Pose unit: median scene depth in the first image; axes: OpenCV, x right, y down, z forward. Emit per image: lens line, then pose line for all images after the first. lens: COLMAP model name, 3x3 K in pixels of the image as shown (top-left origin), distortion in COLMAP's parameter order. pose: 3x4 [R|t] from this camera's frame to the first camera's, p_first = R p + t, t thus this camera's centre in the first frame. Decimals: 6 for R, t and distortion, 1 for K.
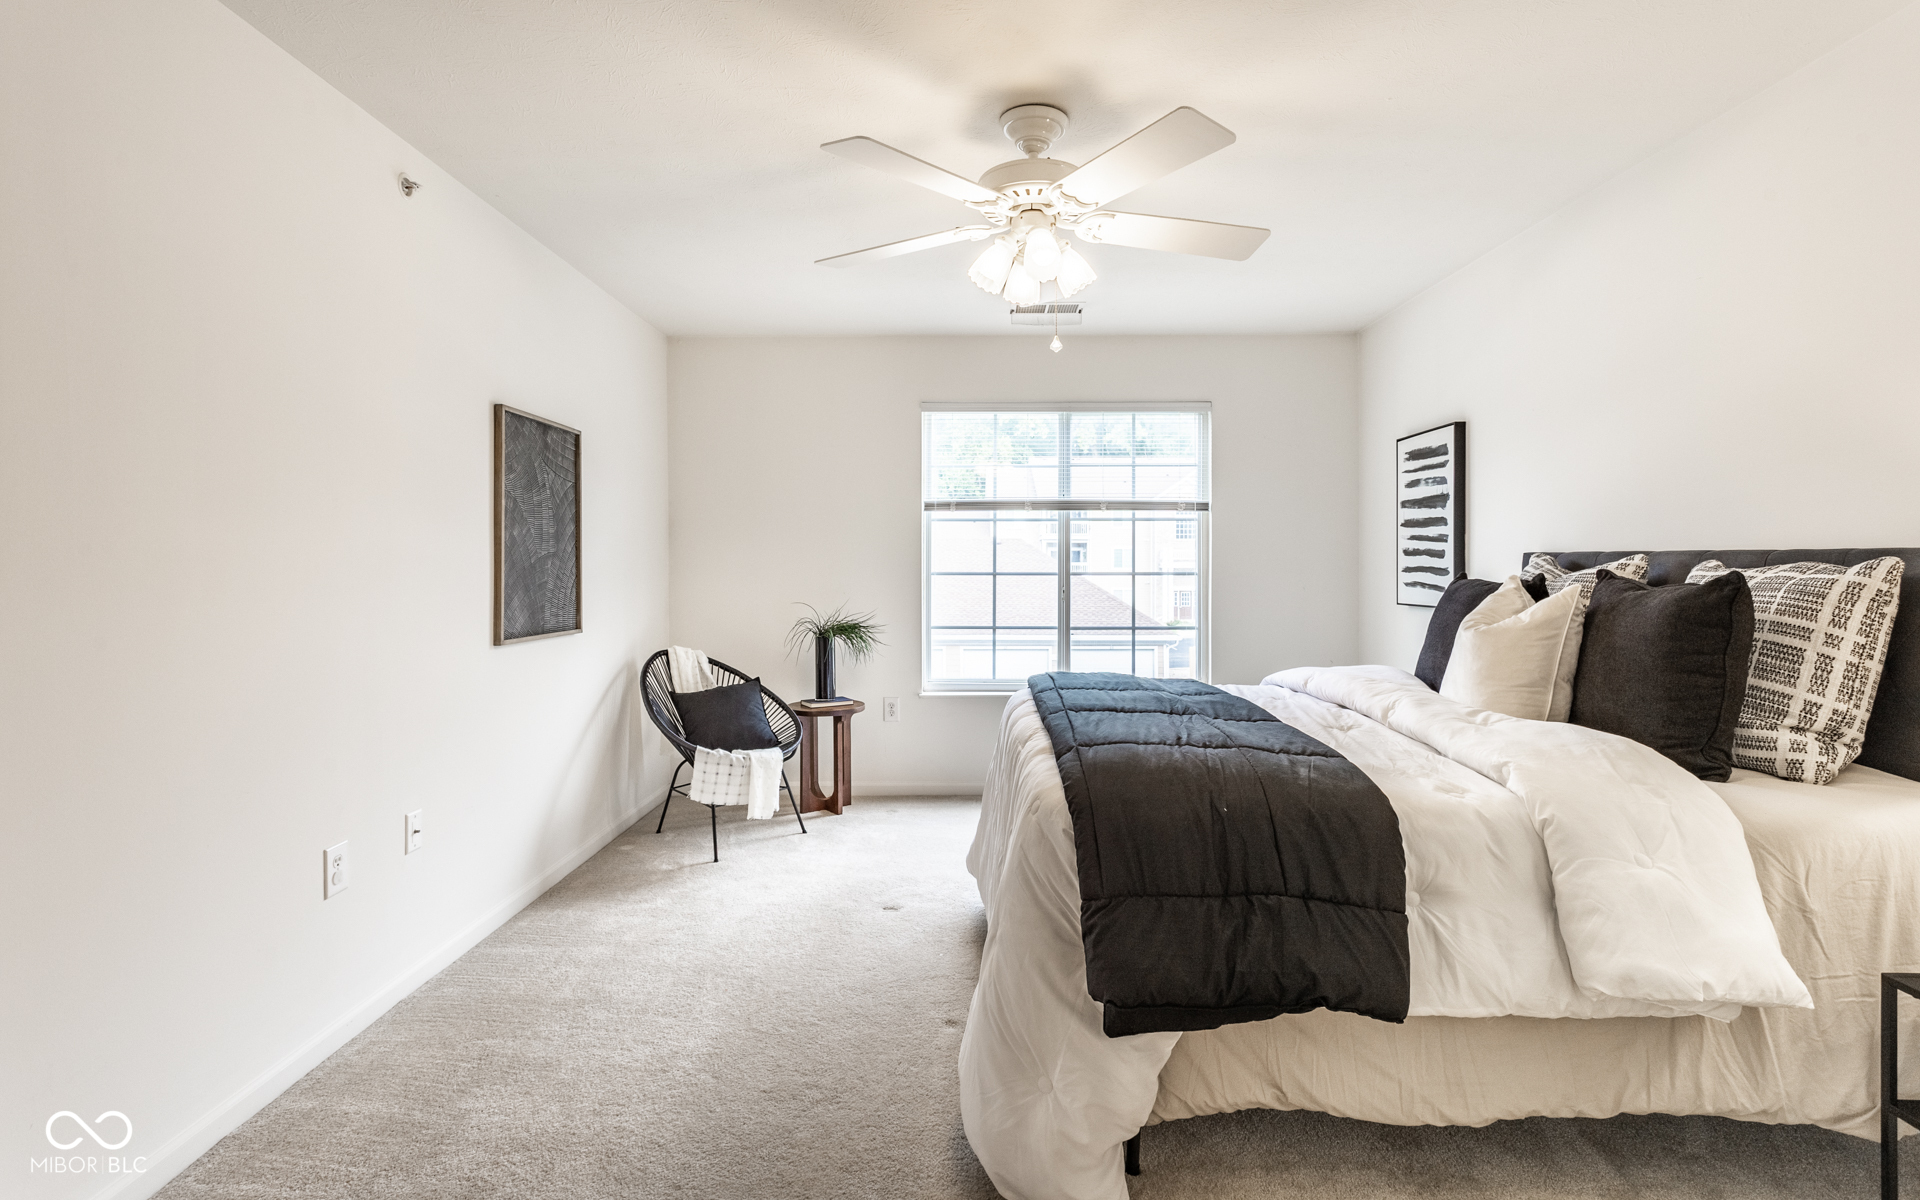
lens RADIAL K [[931.3, 0, 908.3], [0, 931.3, 568.1], [0, 0, 1]] dist [-0.007186, 0.003332]
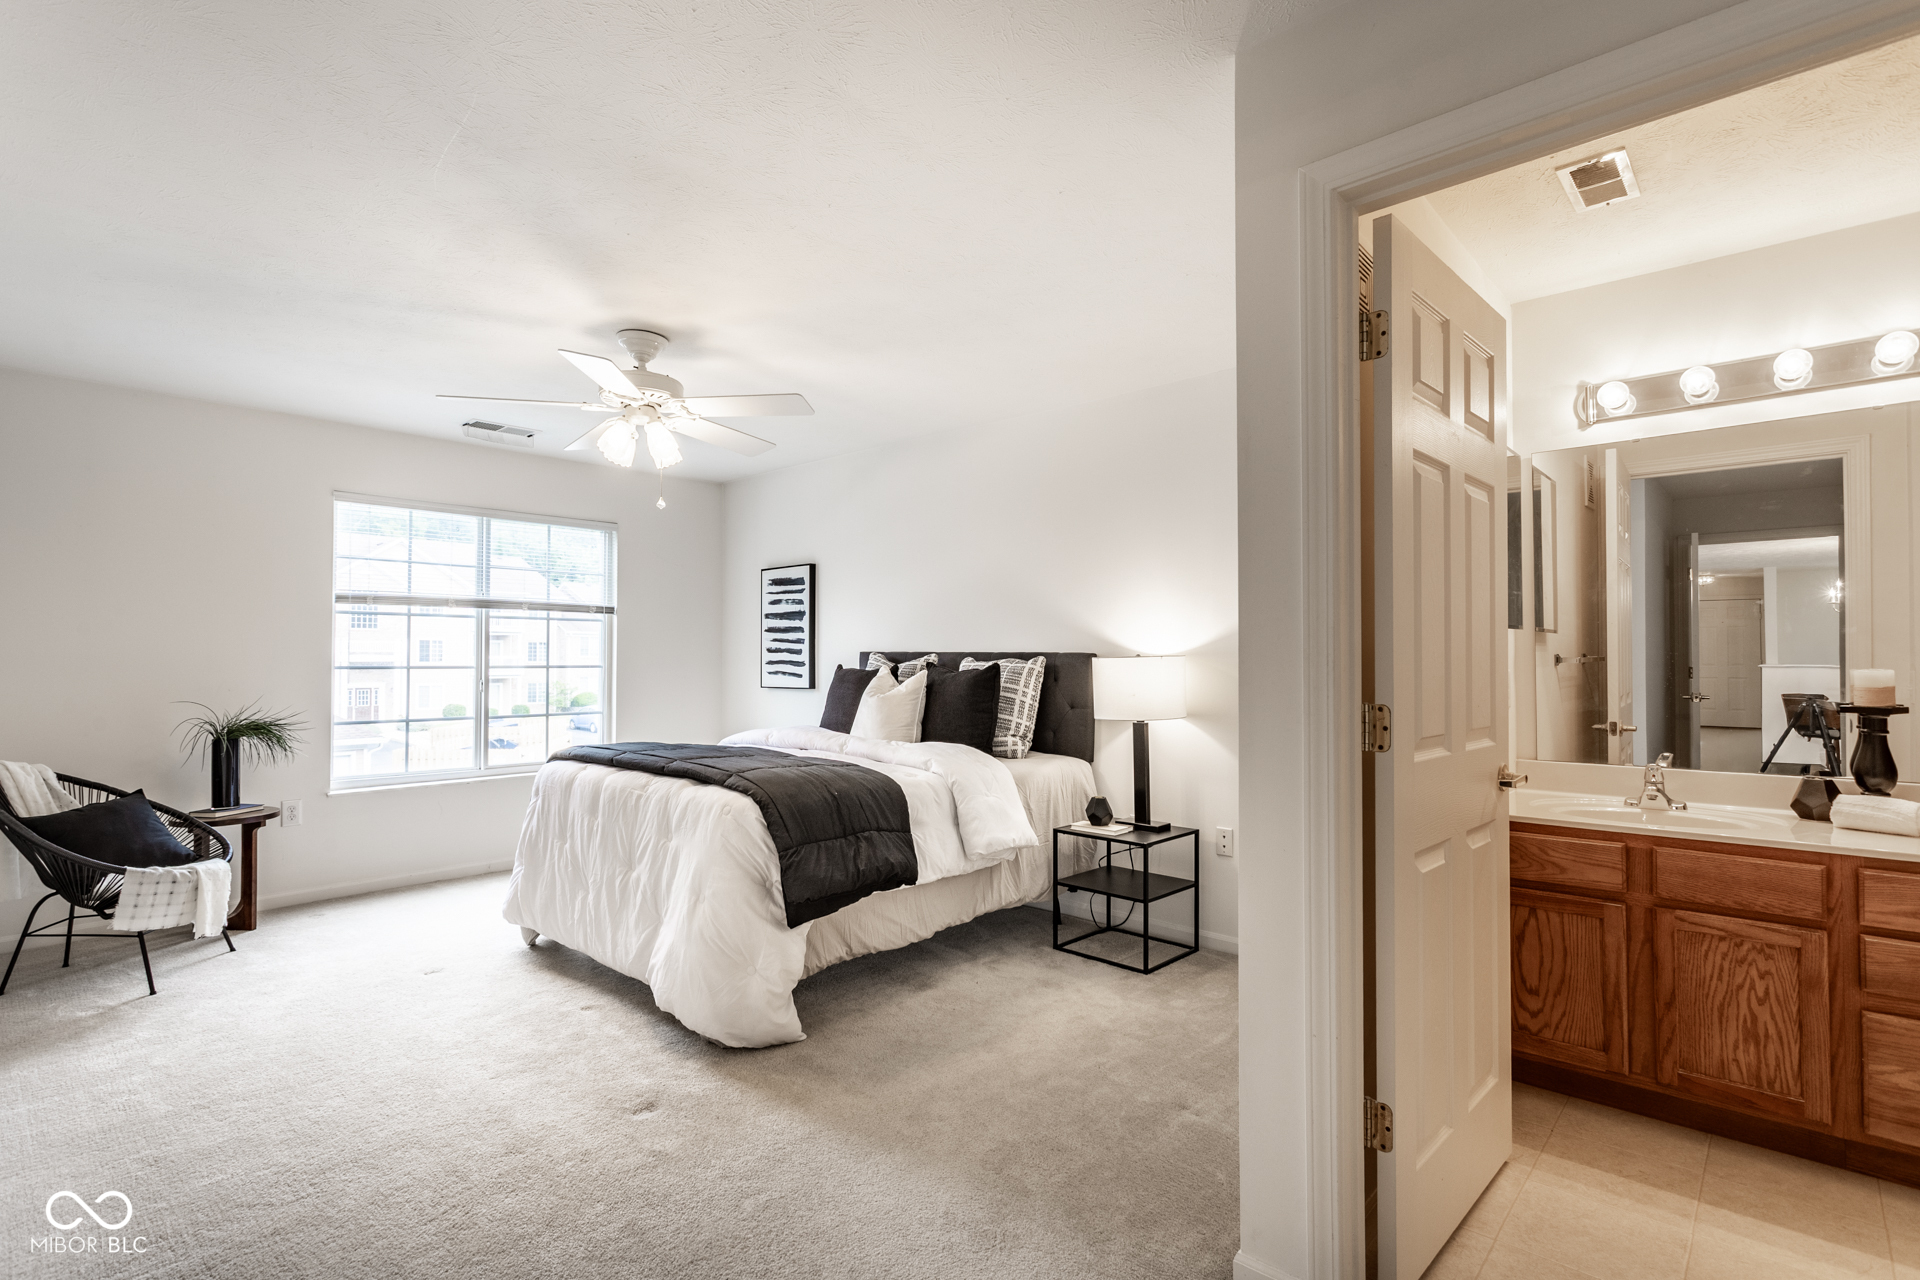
lens RADIAL K [[935.3, 0, 965.5], [0, 935.3, 653.3], [0, 0, 1]] dist [-0.001261, 0.002757]
pose [[0.657875, 0.005046, 0.753110, -0.604867], [0.001818, 0.999964, -0.008288, -0.000306], [-0.753125, 0.006822, 0.657842, -0.280024]]
